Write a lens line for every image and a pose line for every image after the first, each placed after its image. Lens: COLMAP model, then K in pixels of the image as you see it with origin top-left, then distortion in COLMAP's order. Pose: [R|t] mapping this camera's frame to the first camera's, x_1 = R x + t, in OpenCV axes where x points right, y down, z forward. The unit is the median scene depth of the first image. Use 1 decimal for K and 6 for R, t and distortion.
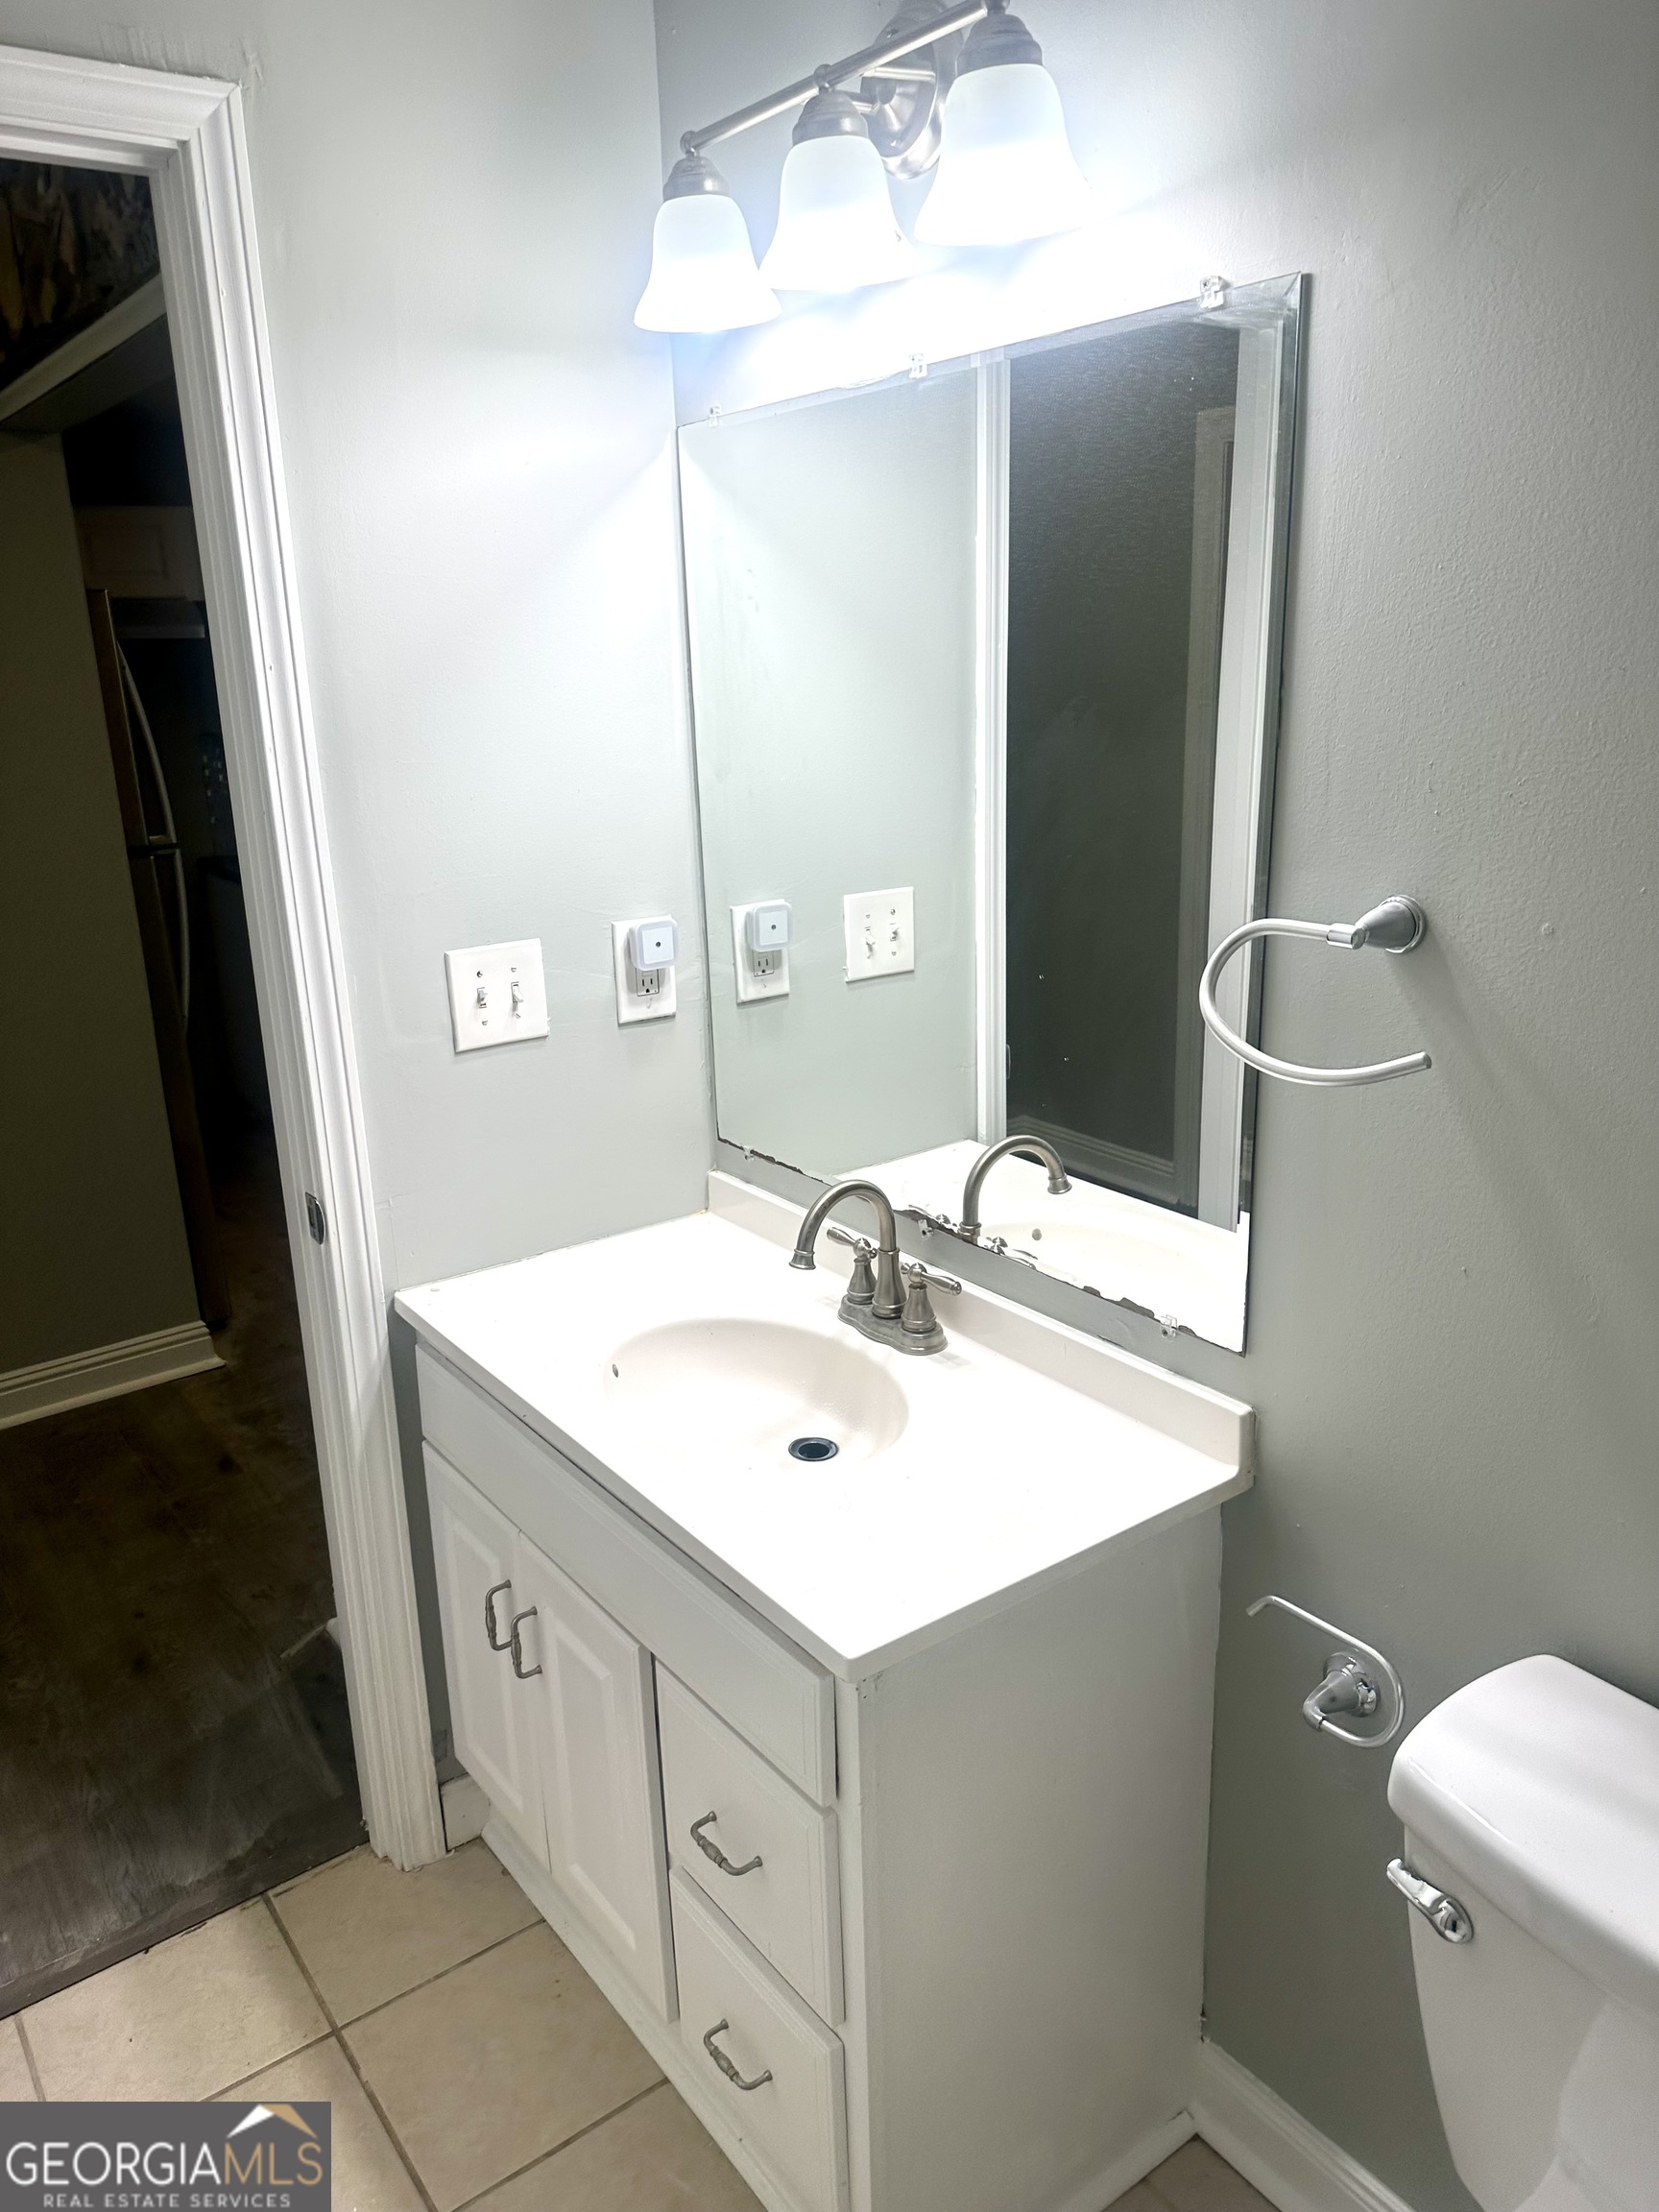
lens RADIAL K [[1571.3, 0, 829.5], [0, 1571.3, 1106.0], [0, 0, 1]] dist [-0.007302, -0.004884]
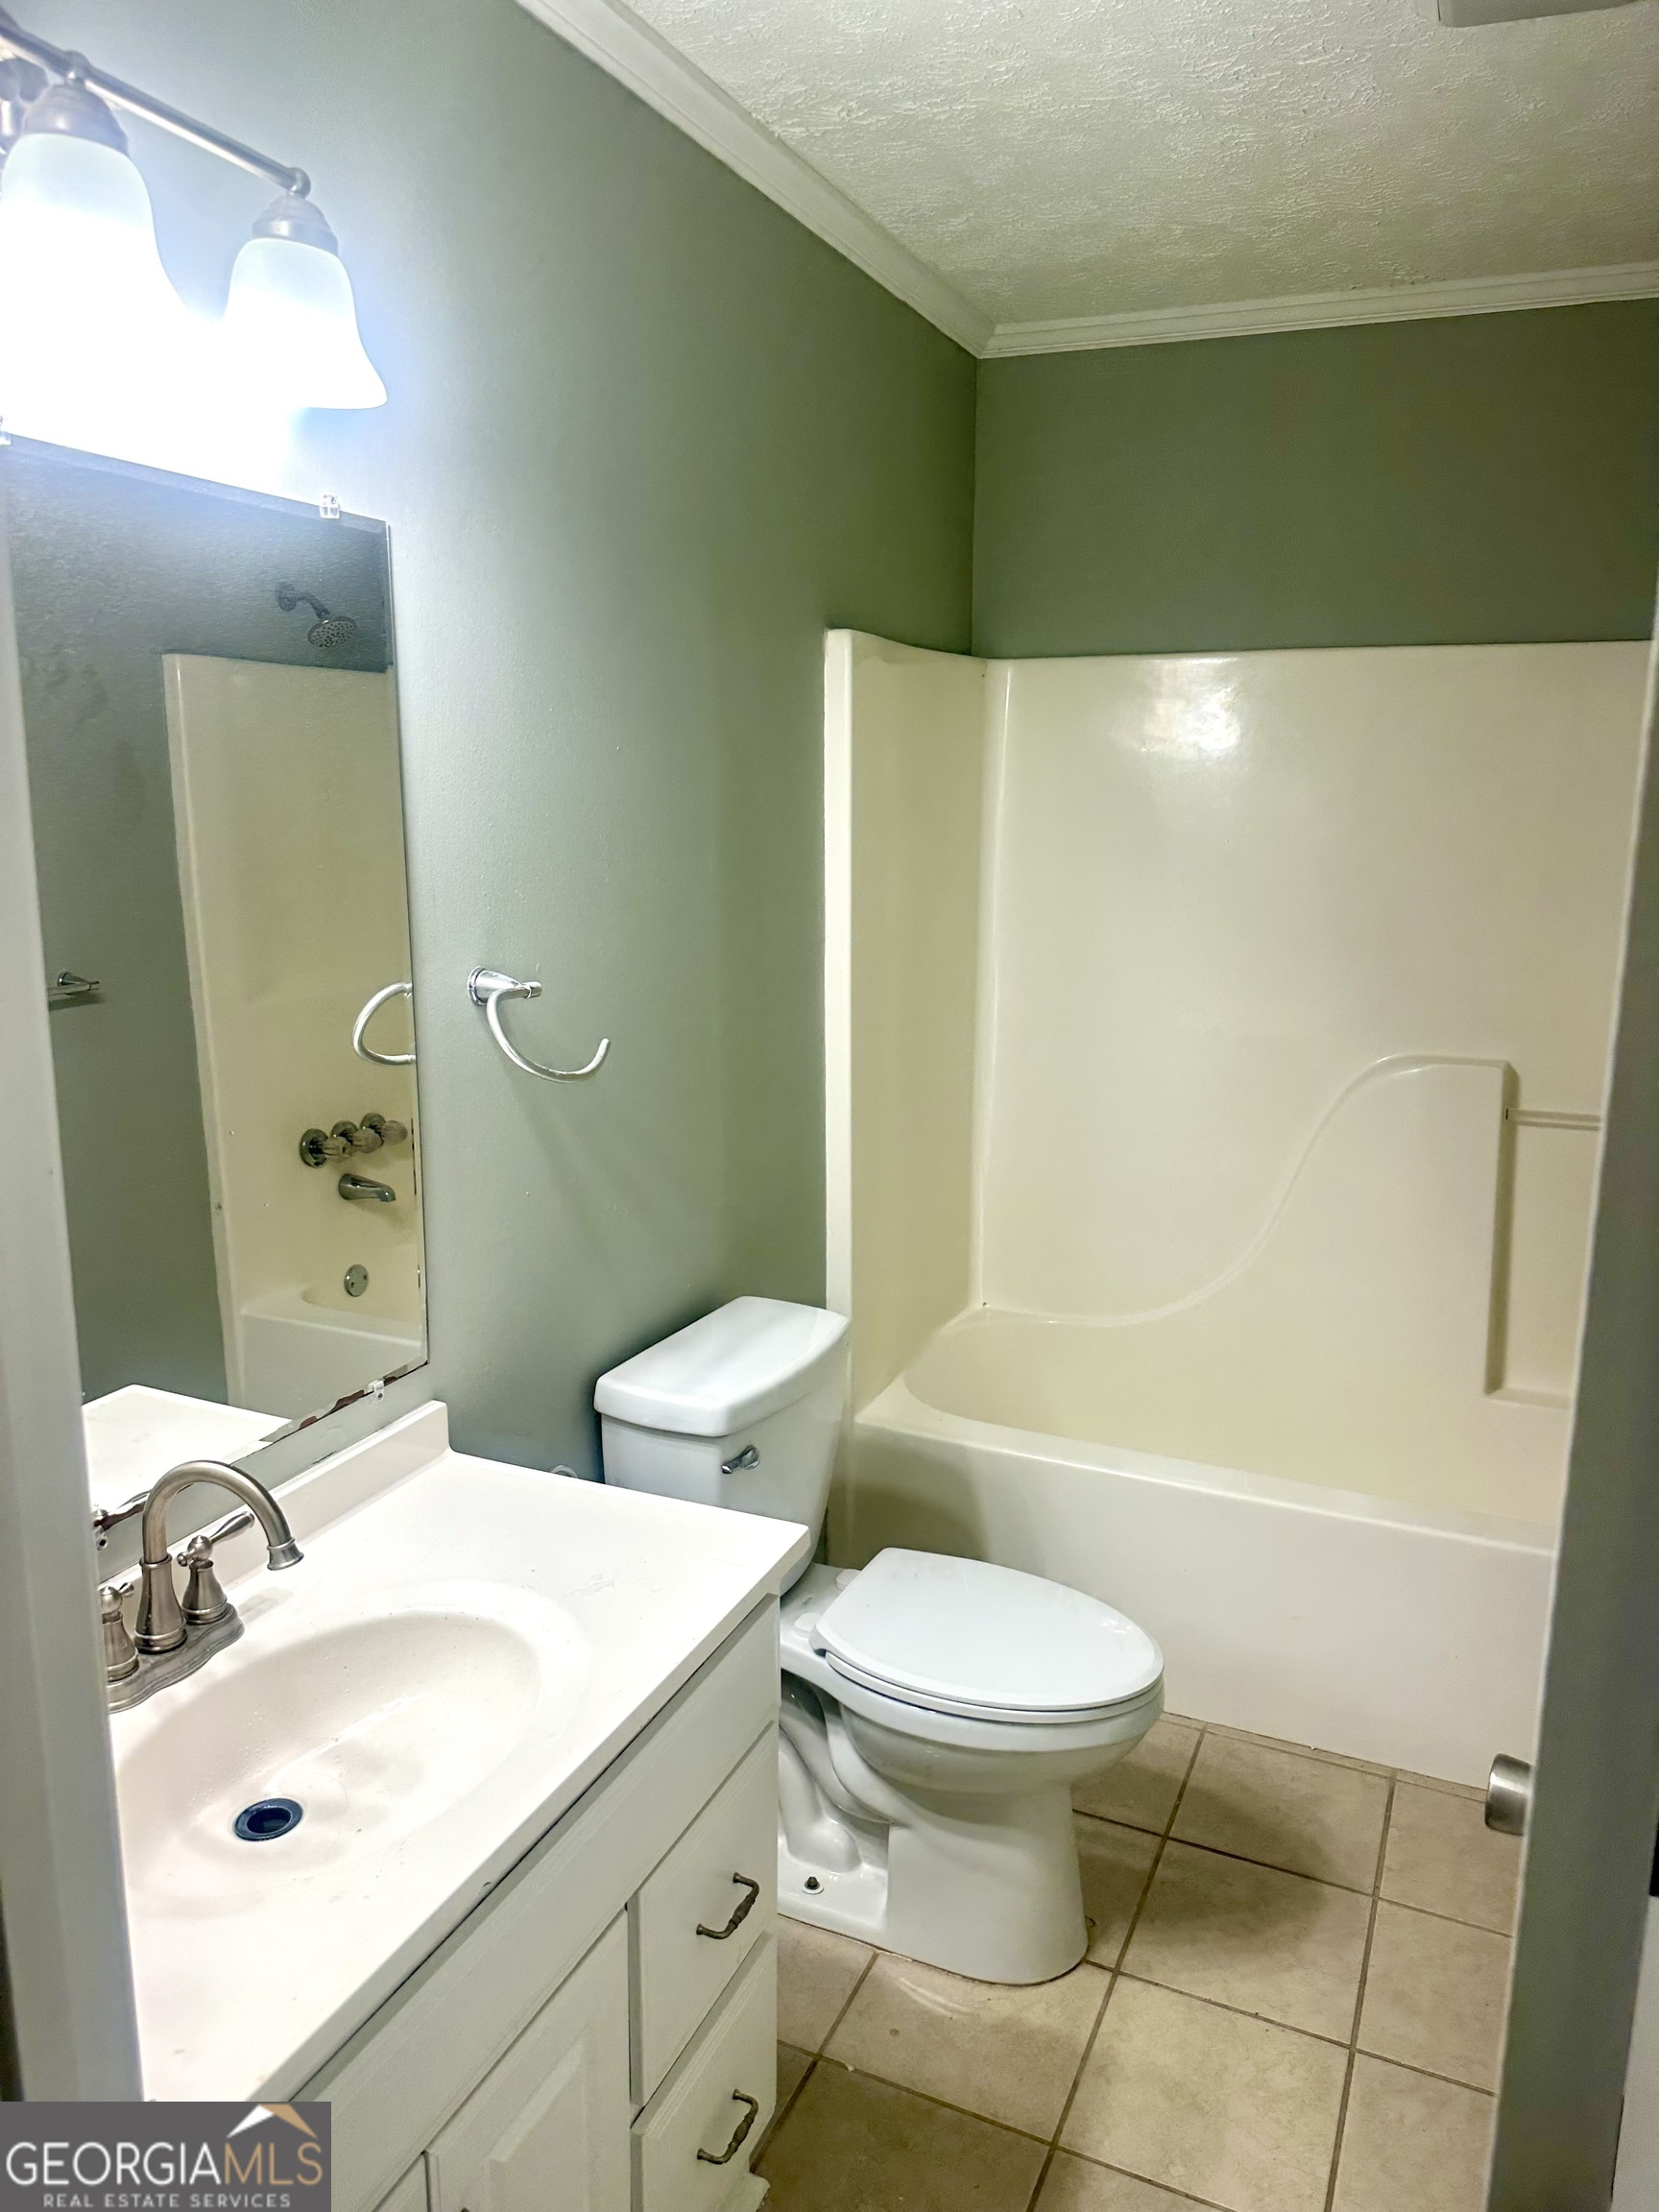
lens RADIAL K [[1549.5, 0, 835.4], [0, 1549.5, 1110.5], [0, 0, 1]] dist [0.061121, -0.086454]
pose [[-0.489514, -0.156724, 0.857796, -0.743843], [0.241527, 0.920859, 0.306077, -0.264014], [-0.837878, 0.357010, -0.412921, 0.960070]]
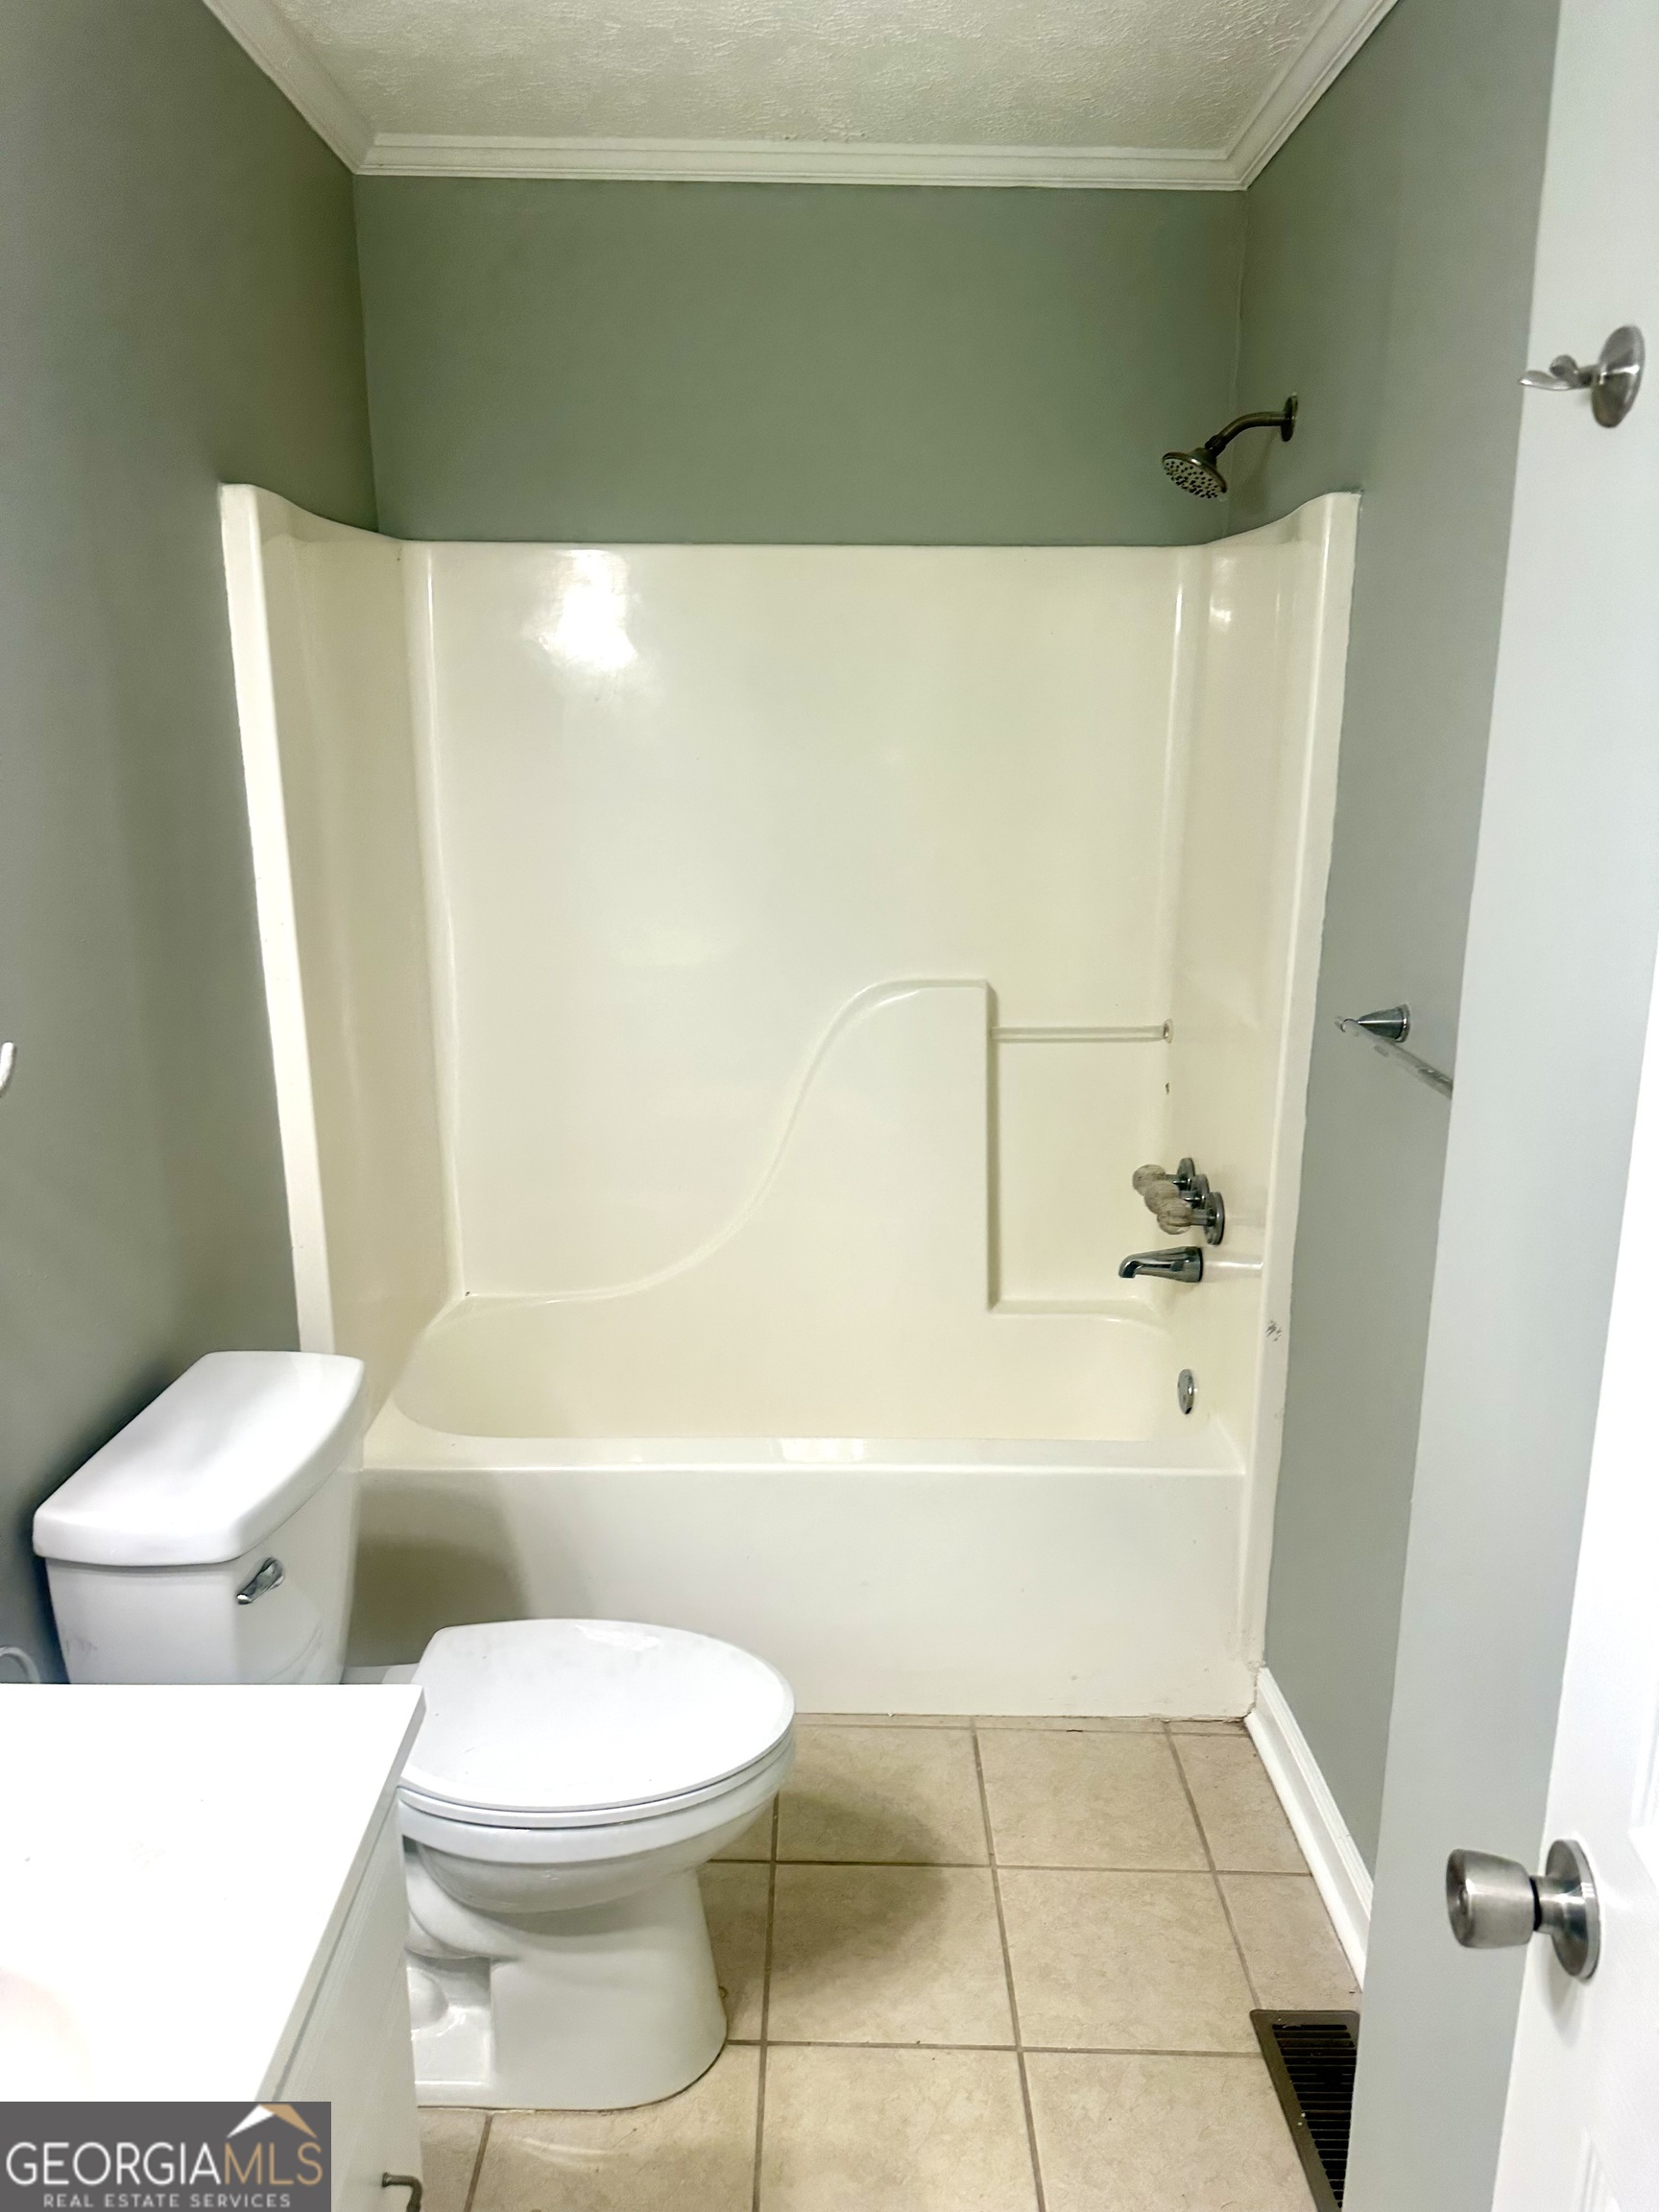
lens RADIAL K [[1591.9, 0, 885.5], [0, 1591.9, 1106.2], [0, 0, 1]] dist [0.043013, -0.053965]
pose [[-0.810086, -0.134621, 0.570648, -0.530599], [0.162514, 0.883592, 0.439151, -0.273610], [-0.563339, 0.448488, -0.693908, 0.947851]]
